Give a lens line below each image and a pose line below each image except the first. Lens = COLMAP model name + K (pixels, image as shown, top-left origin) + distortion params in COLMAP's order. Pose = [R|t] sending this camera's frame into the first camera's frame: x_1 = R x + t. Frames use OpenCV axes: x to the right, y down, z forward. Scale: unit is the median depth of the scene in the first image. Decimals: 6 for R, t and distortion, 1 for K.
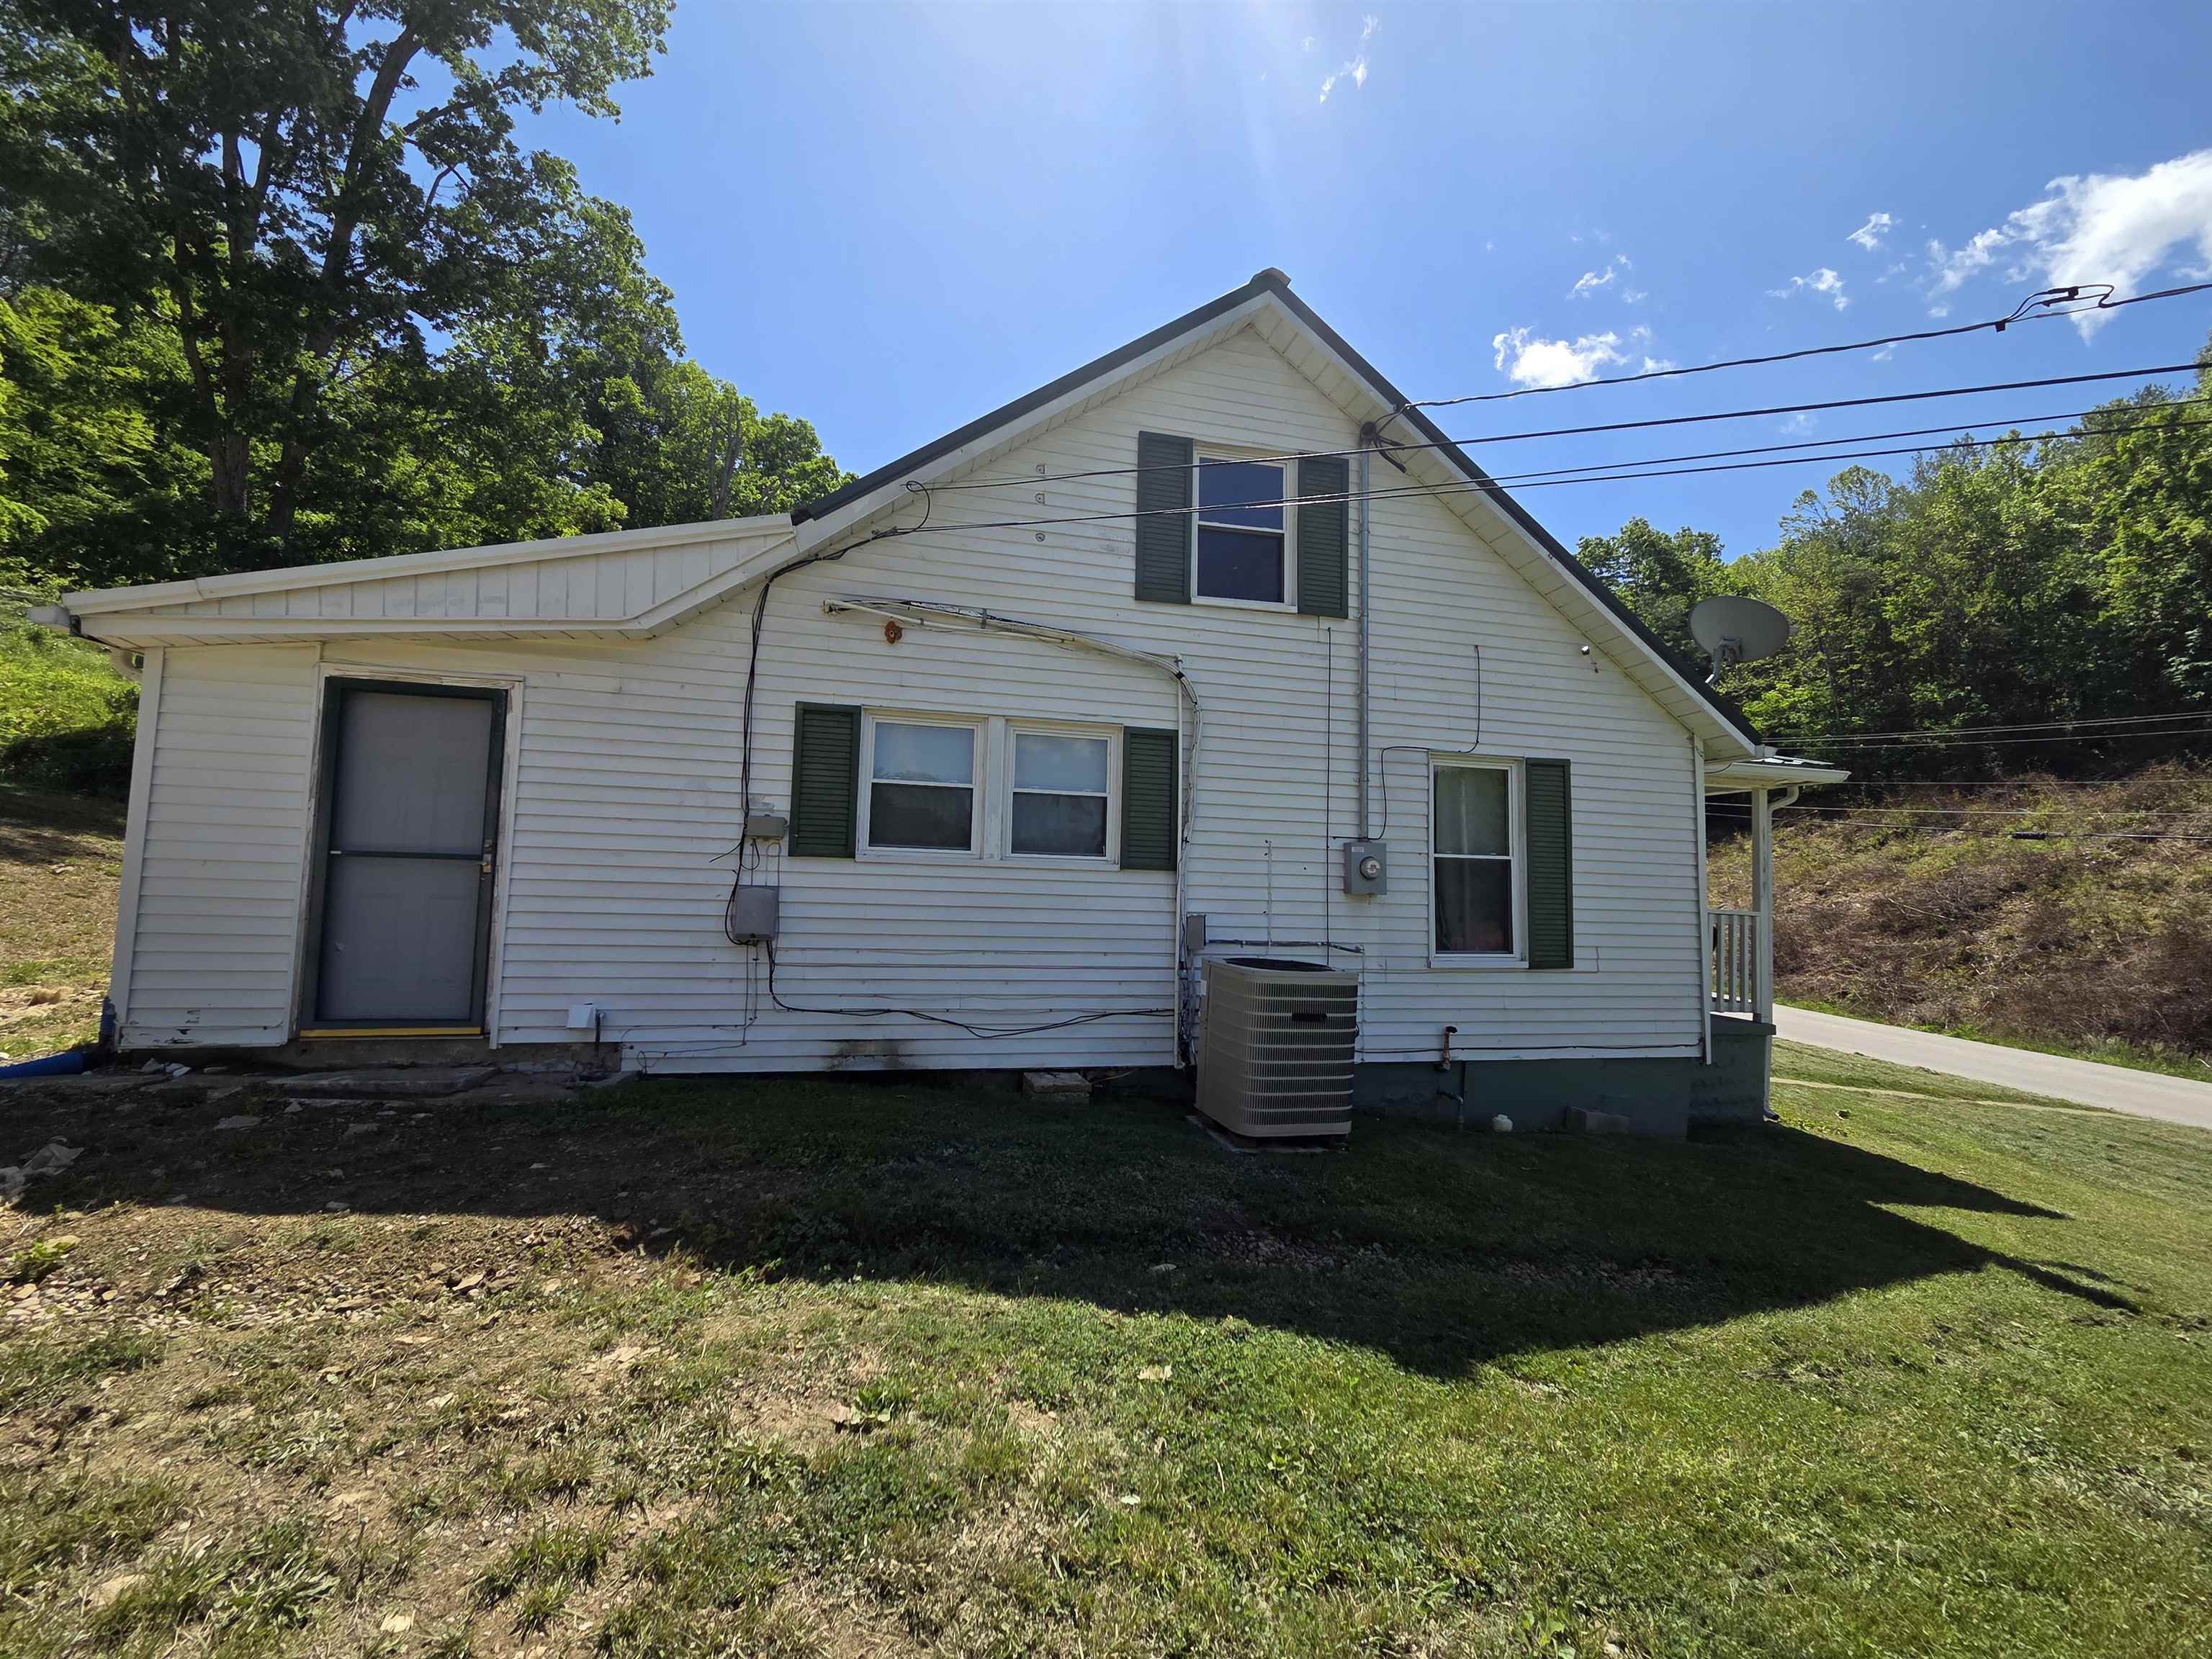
lens RADIAL K [[890.3, 0, 1104.5], [0, 890.3, 830.4], [0, 0, 1]] dist [-0.000135, -0.000011]
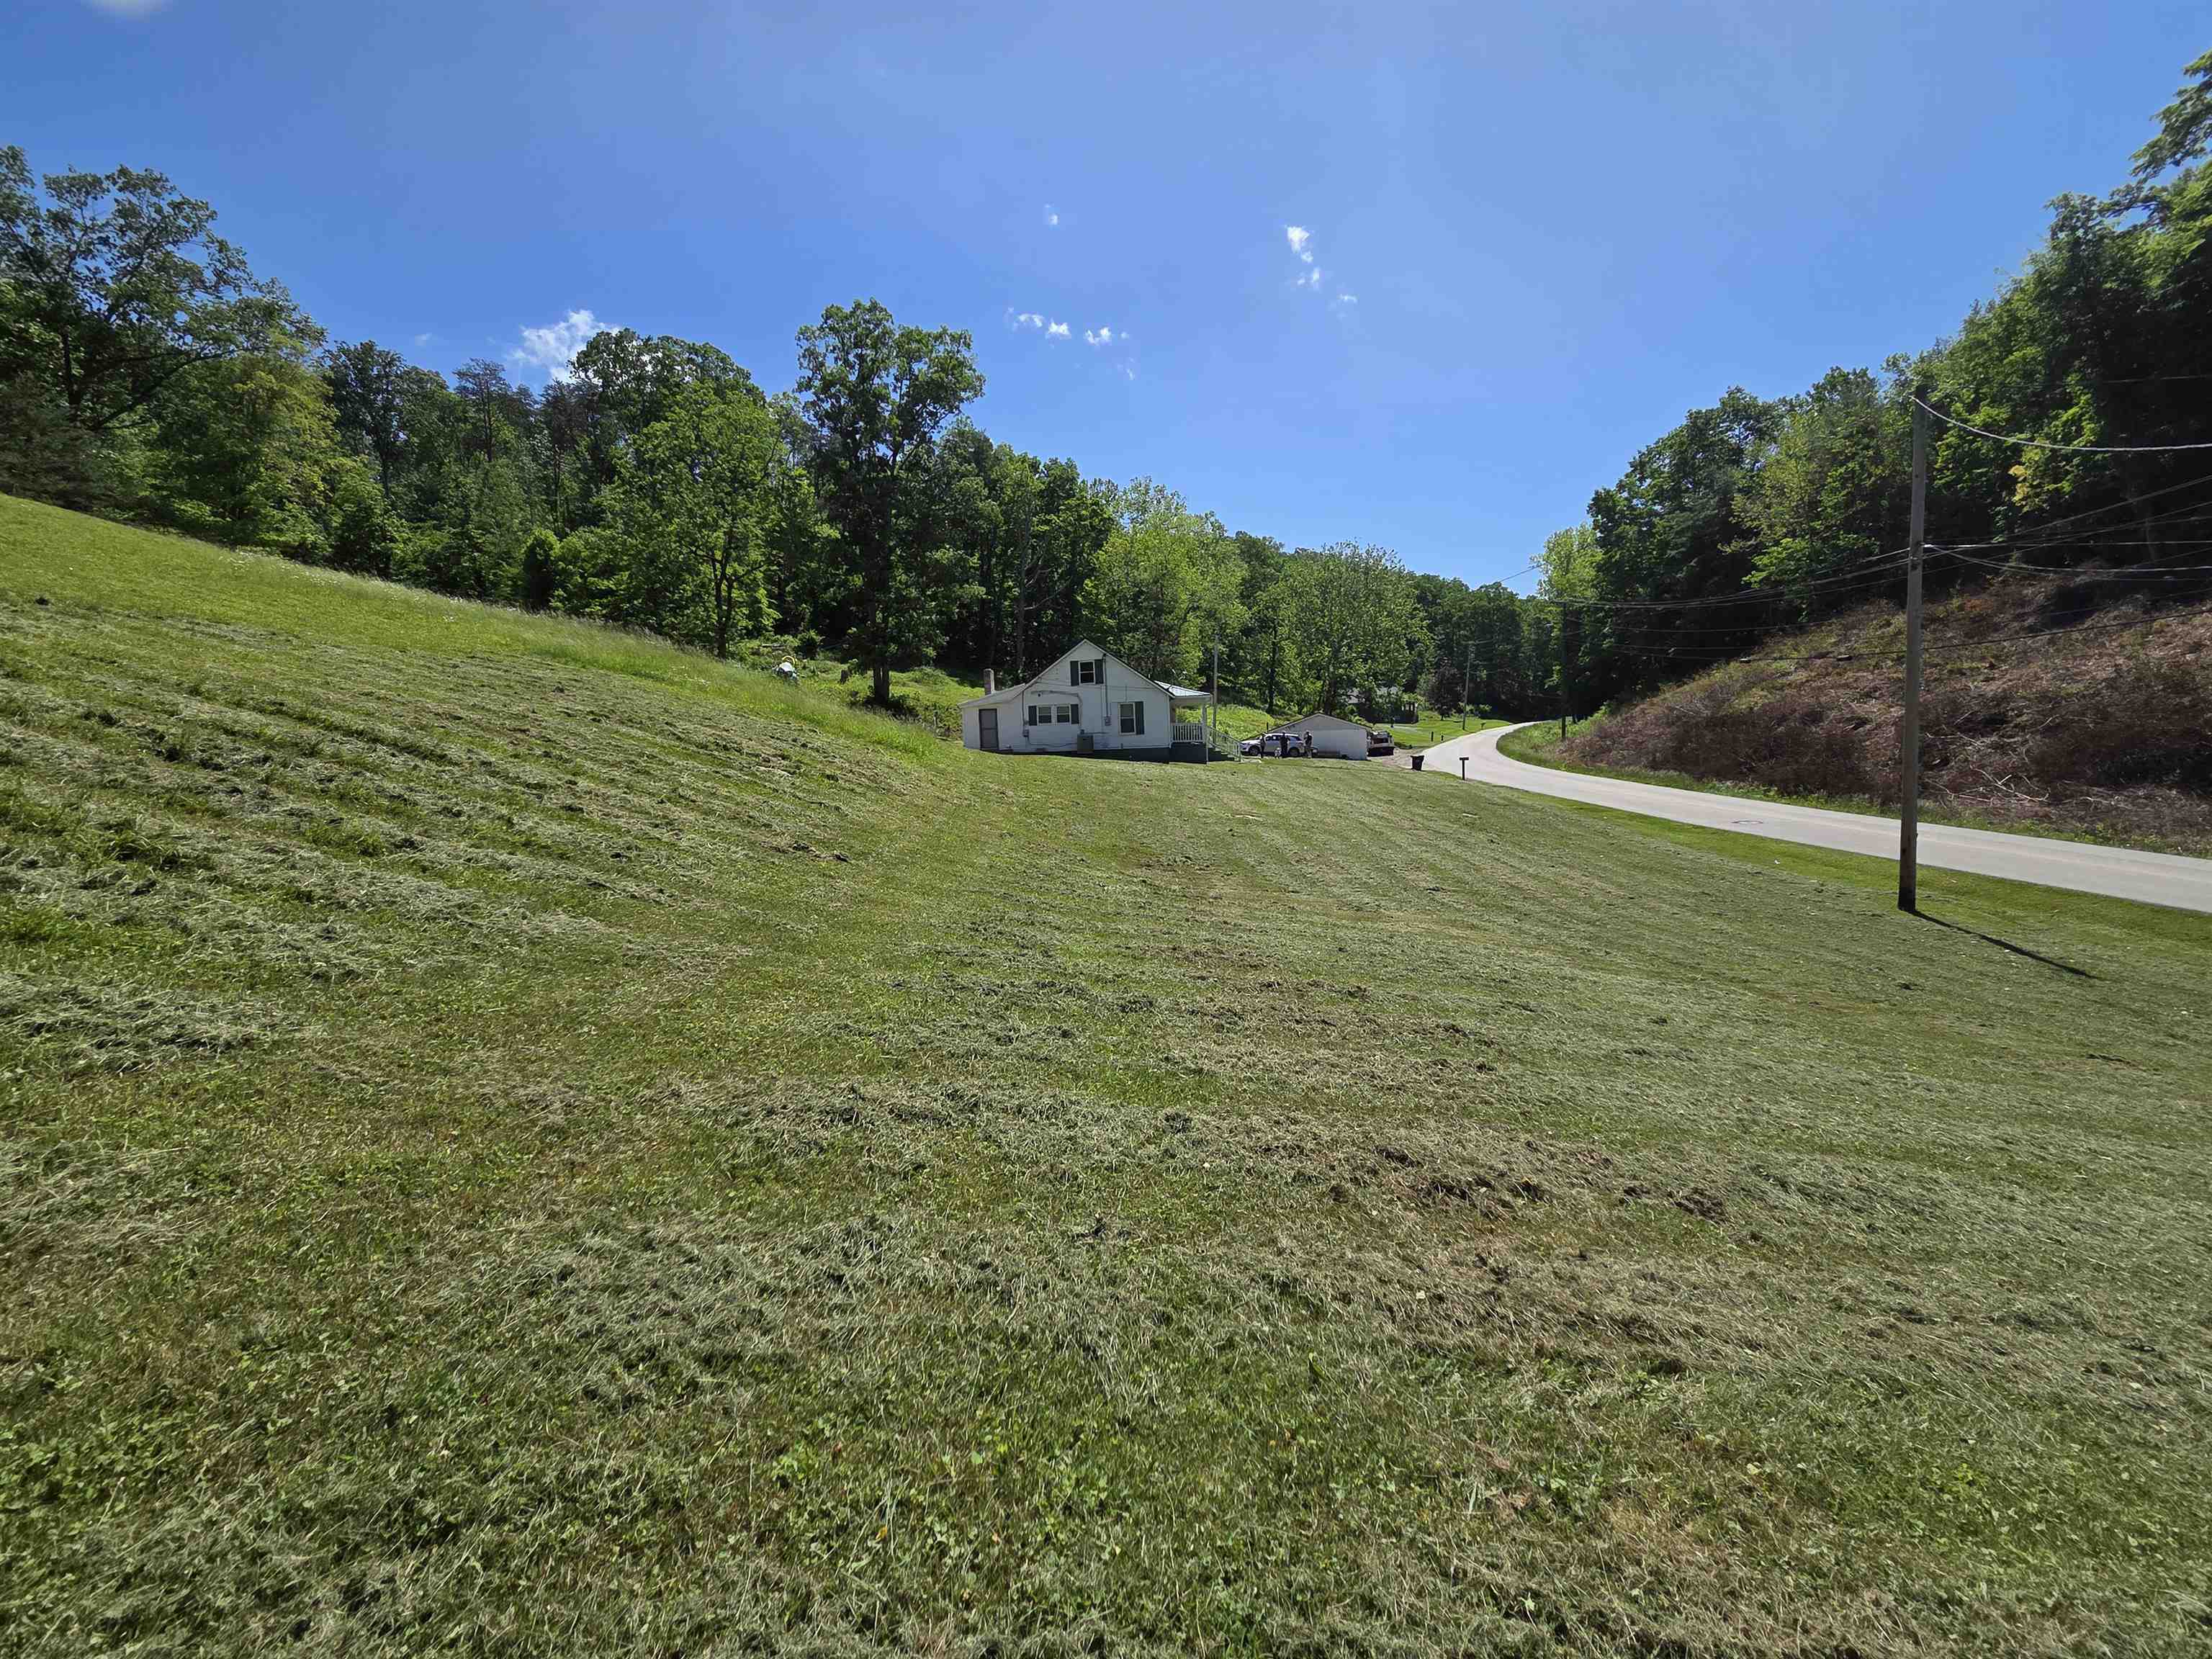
lens RADIAL K [[890.3, 0, 1105.5], [0, 890.3, 828.8], [0, 0, 1]] dist [-0.000135, -0.000011]
pose [[0.930062, -0.027646, -0.366362, 2.840530], [0.084259, 0.986637, 0.139452, -0.098621], [0.357611, -0.160568, 0.919963, -5.582704]]
